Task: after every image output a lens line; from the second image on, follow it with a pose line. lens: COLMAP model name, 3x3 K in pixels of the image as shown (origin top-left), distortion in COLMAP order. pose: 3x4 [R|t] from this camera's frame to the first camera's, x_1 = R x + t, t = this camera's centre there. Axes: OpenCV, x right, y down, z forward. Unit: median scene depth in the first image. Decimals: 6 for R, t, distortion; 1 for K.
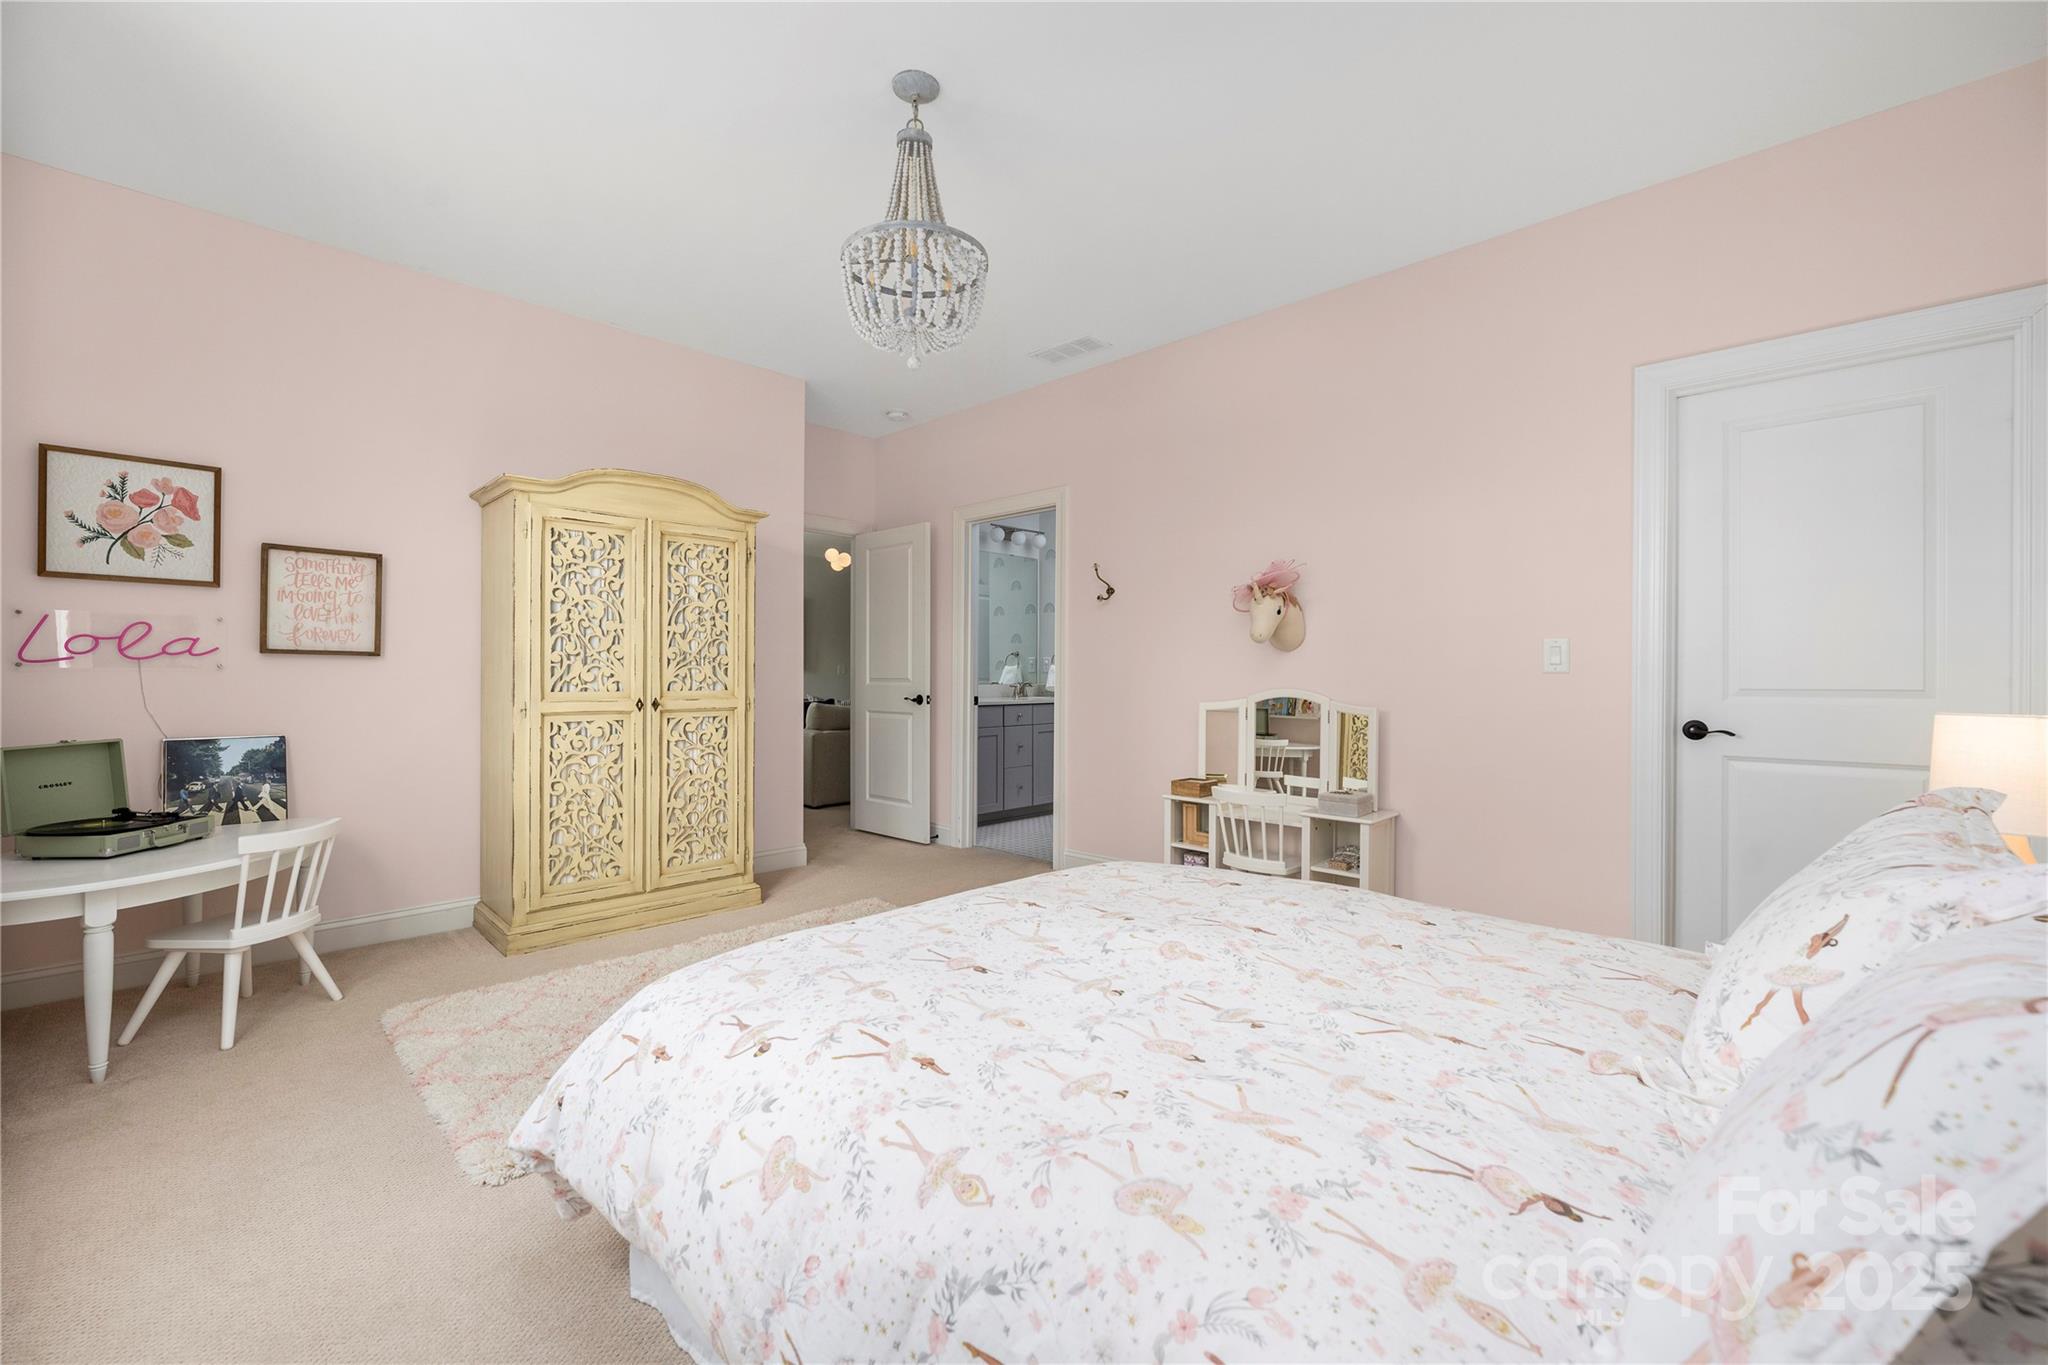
lens RADIAL K [[833.8, 0, 1031.5], [0, 833.8, 680.6], [0, 0, 1]] dist [-0.006738, -0.000302]
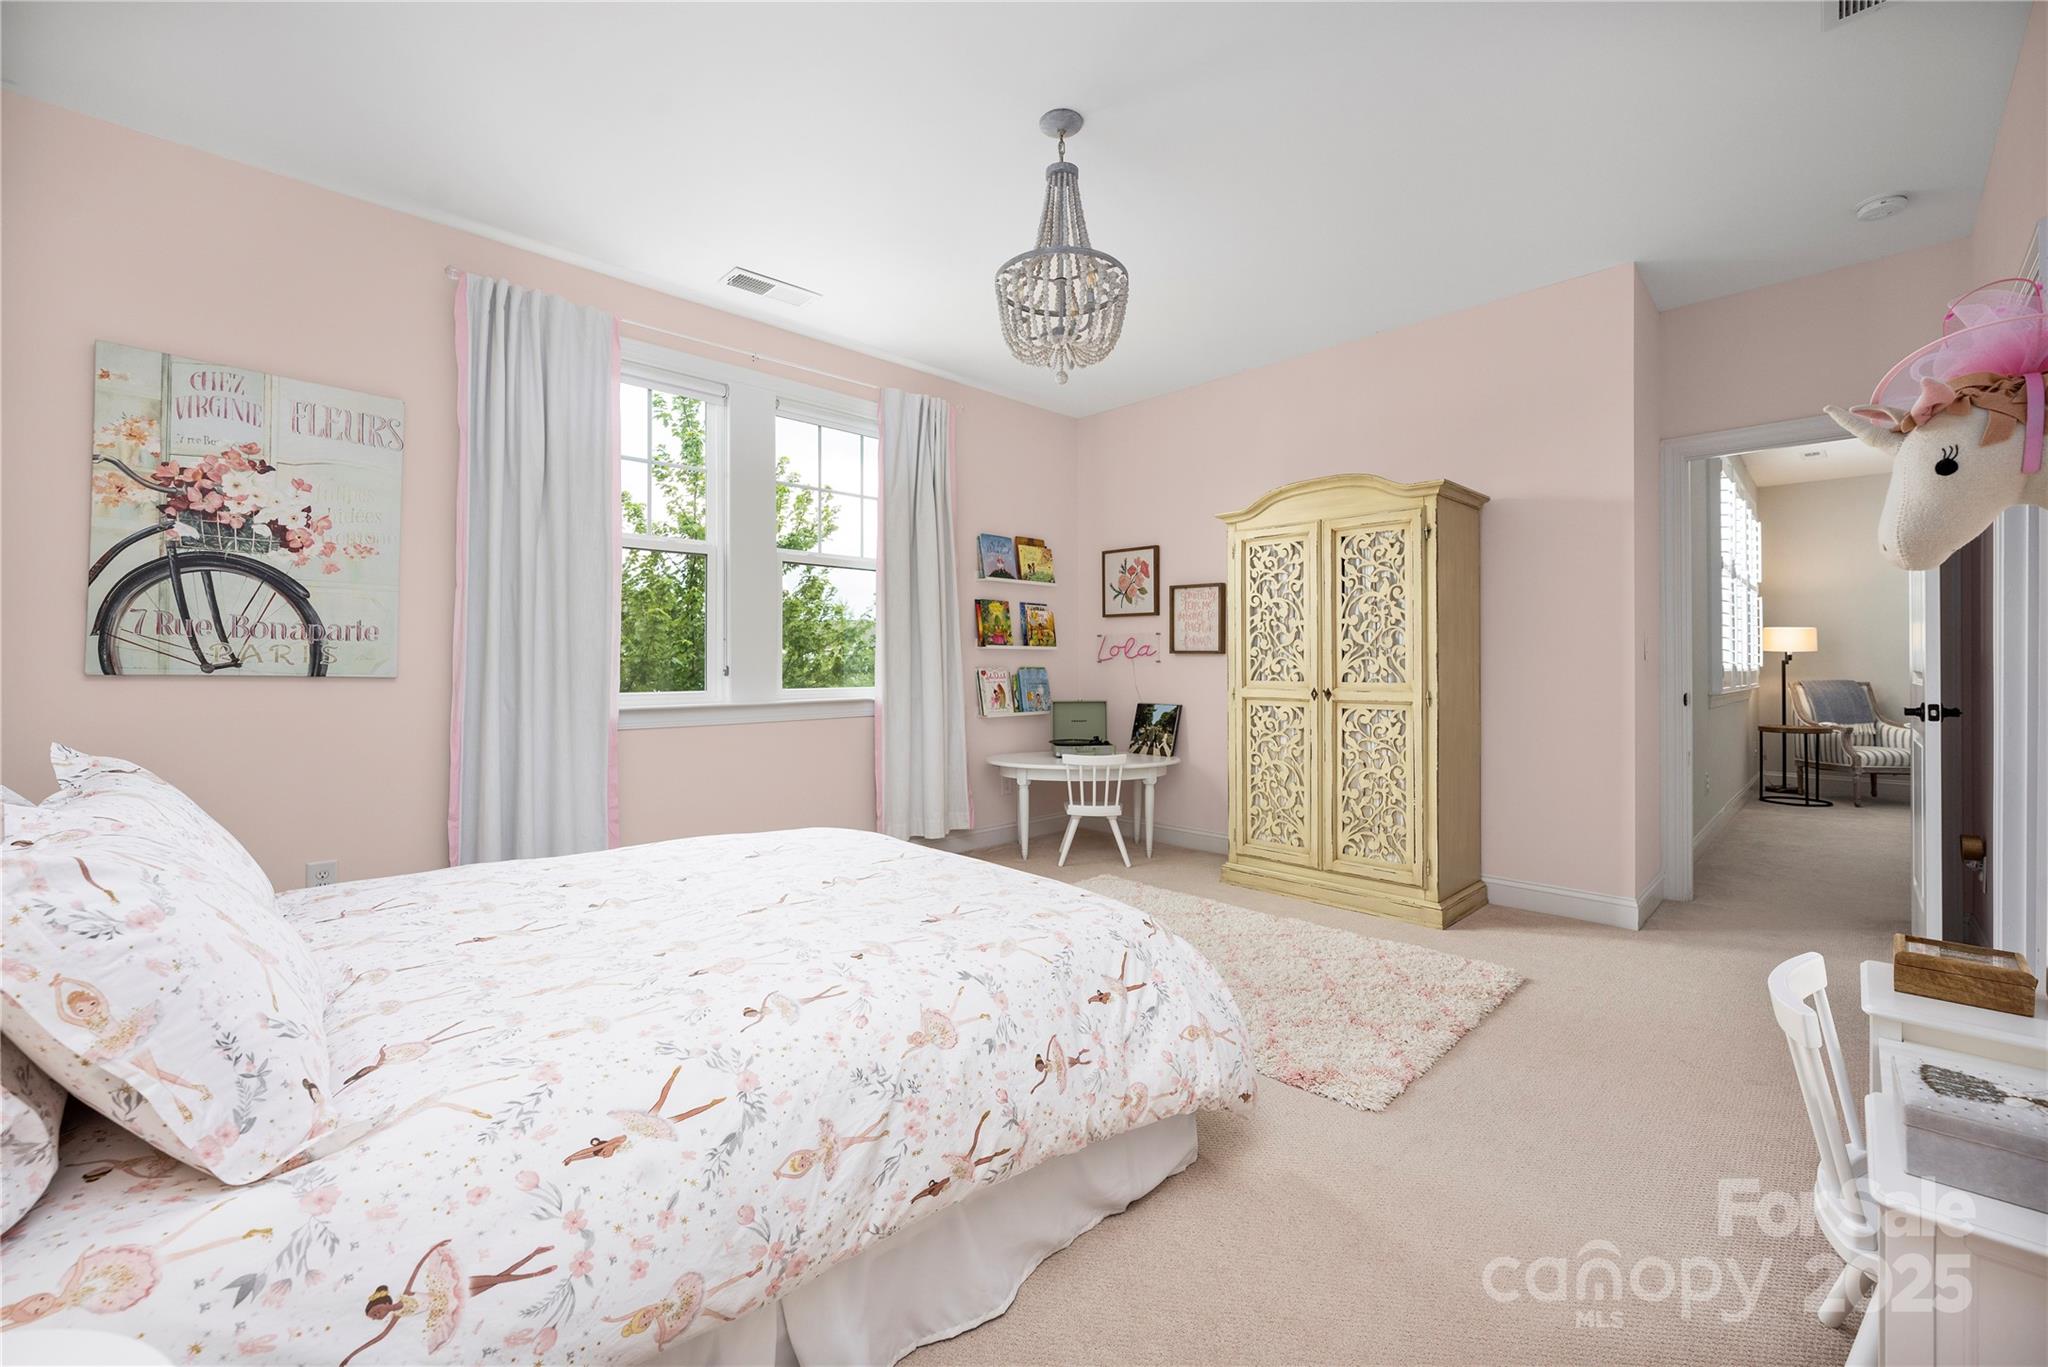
lens RADIAL K [[833.8, 0, 1022.2], [0, 833.8, 664.4], [0, 0, 1]] dist [-0.006738, -0.000302]
pose [[-0.030893, -0.003830, -0.999515, 0.648208], [-0.007756, 0.999963, -0.003592, -0.002927], [0.999493, 0.007642, -0.030922, 0.680615]]
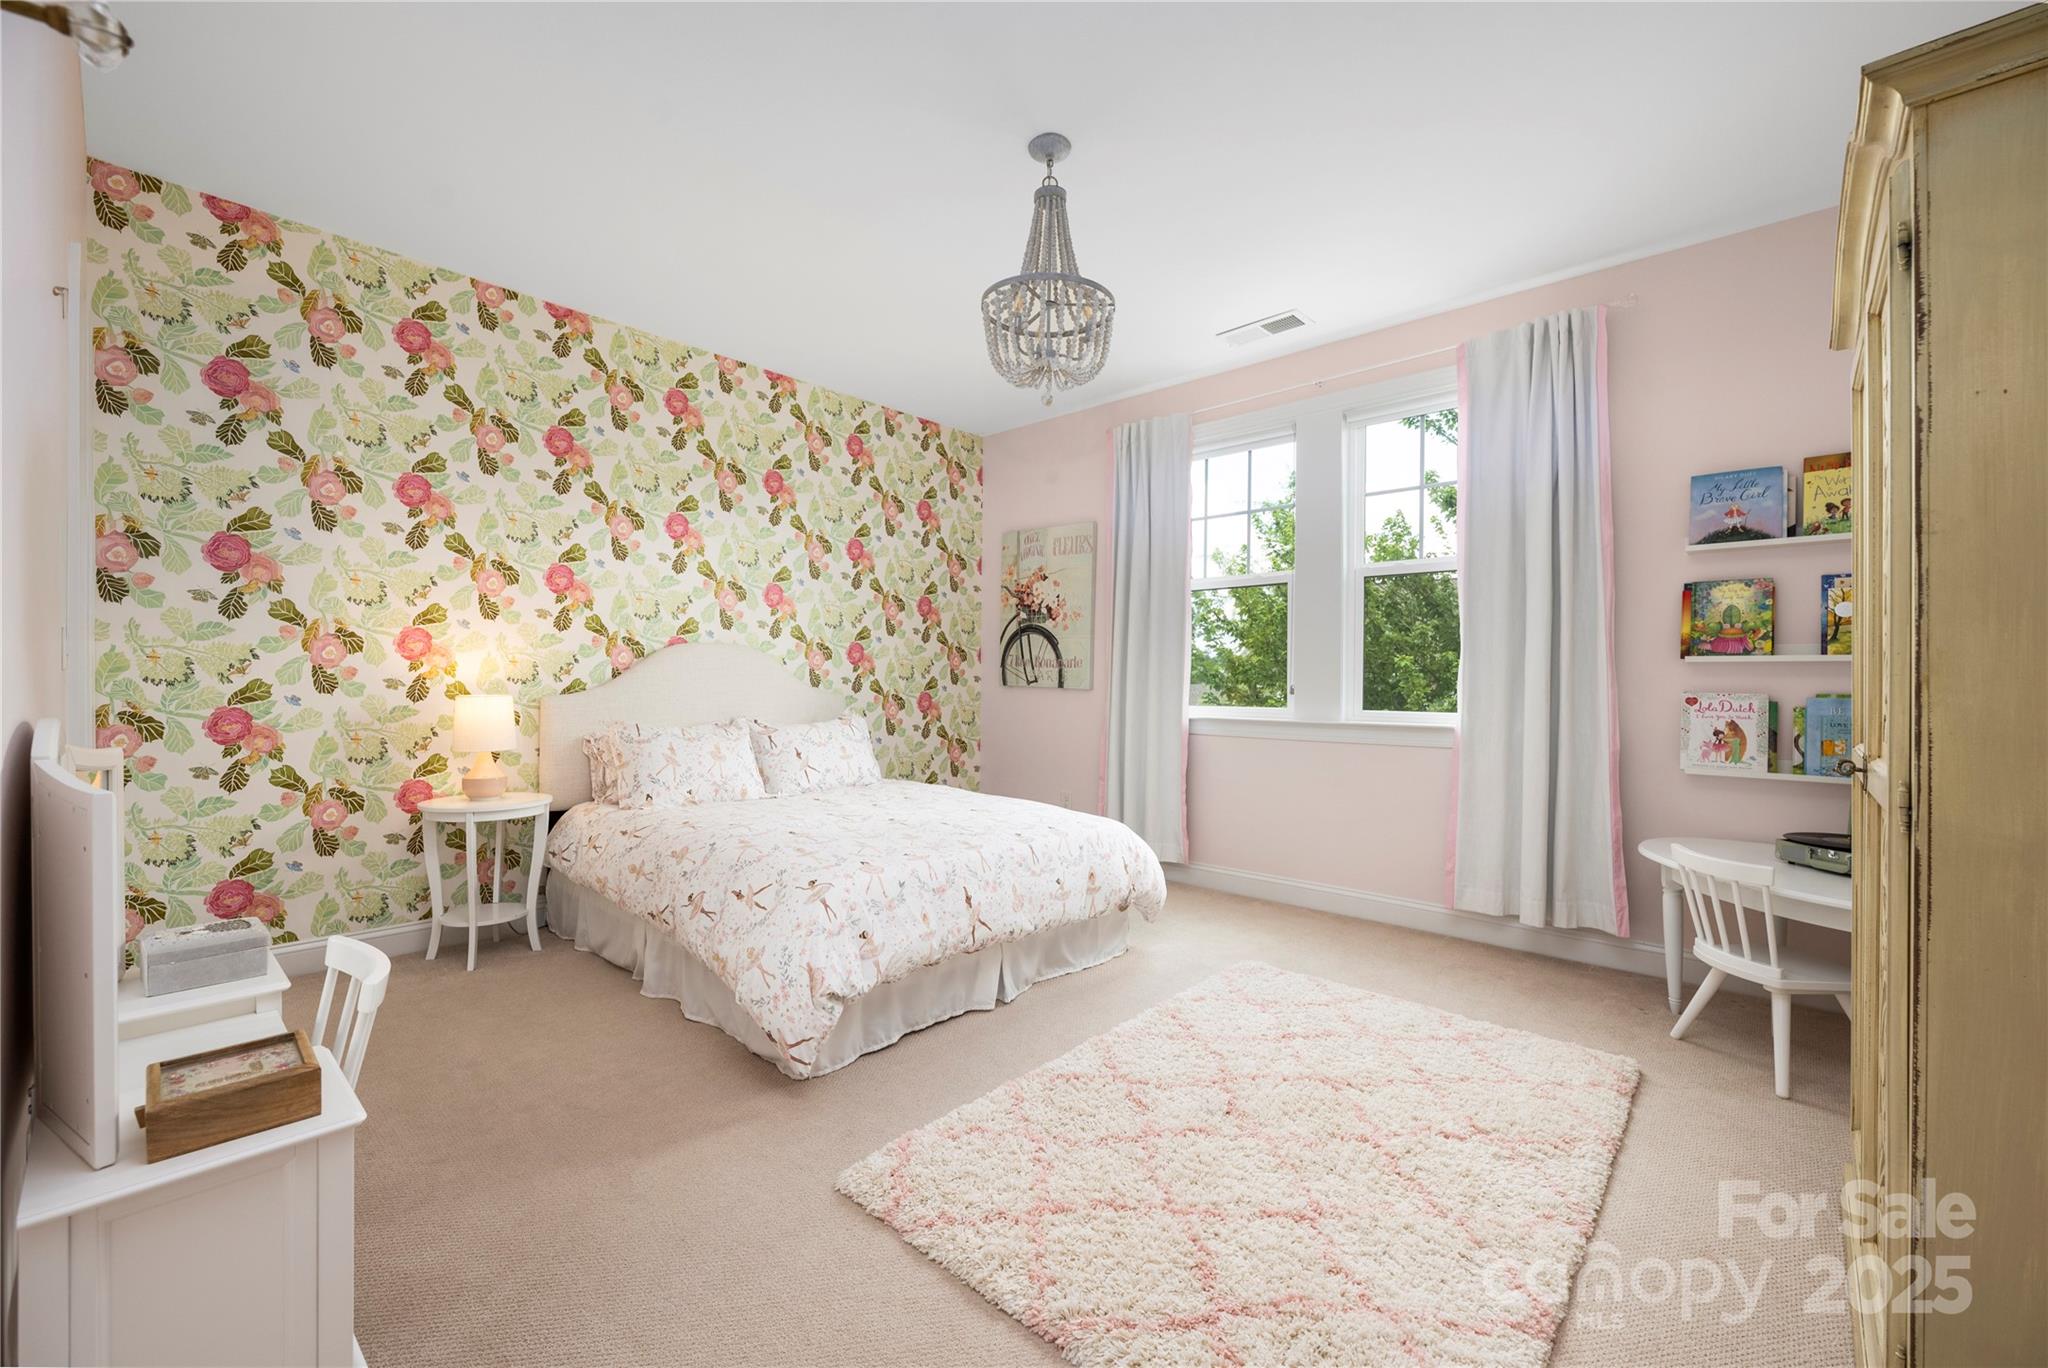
lens RADIAL K [[833.8, 0, 1016.2], [0, 833.8, 676.7], [0, 0, 1]] dist [-0.006738, -0.000302]
pose [[-0.999904, -0.009371, -0.010185, -0.089263], [-0.009444, 0.999930, 0.007190, -0.019367], [0.010117, 0.007285, -0.999922, 1.484285]]
